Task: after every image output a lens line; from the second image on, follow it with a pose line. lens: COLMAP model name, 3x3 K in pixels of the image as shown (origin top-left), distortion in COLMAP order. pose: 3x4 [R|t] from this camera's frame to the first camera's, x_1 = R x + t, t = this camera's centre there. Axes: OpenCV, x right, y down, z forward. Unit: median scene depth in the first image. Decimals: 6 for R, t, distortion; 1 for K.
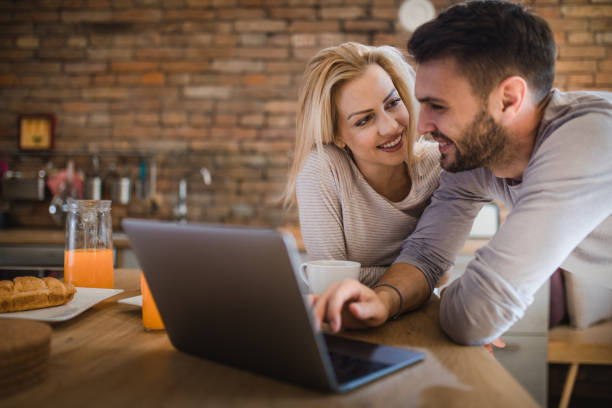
lens RADIAL K [[581.3, 0, 322.5], [0, 581.3, 203.9], [0, 0, 1]] dist [-0.024002, -0.011430]
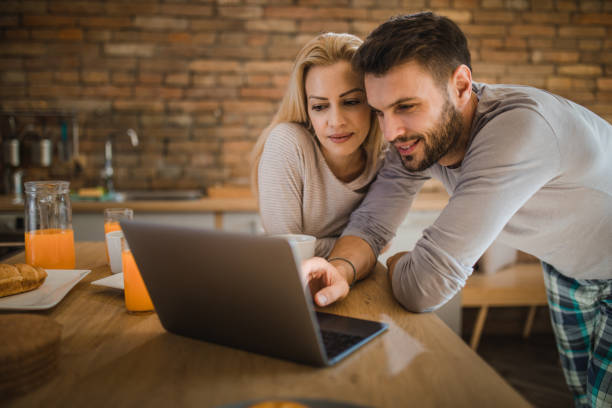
lens RADIAL K [[581.3, 0, 322.5], [0, 581.3, 203.9], [0, 0, 1]] dist [-0.024002, -0.011430]
pose [[0.986880, -0.023061, 0.159798, -0.089675], [0.007124, 0.995002, 0.099600, -0.066014], [-0.161296, -0.097155, 0.982112, -0.071747]]
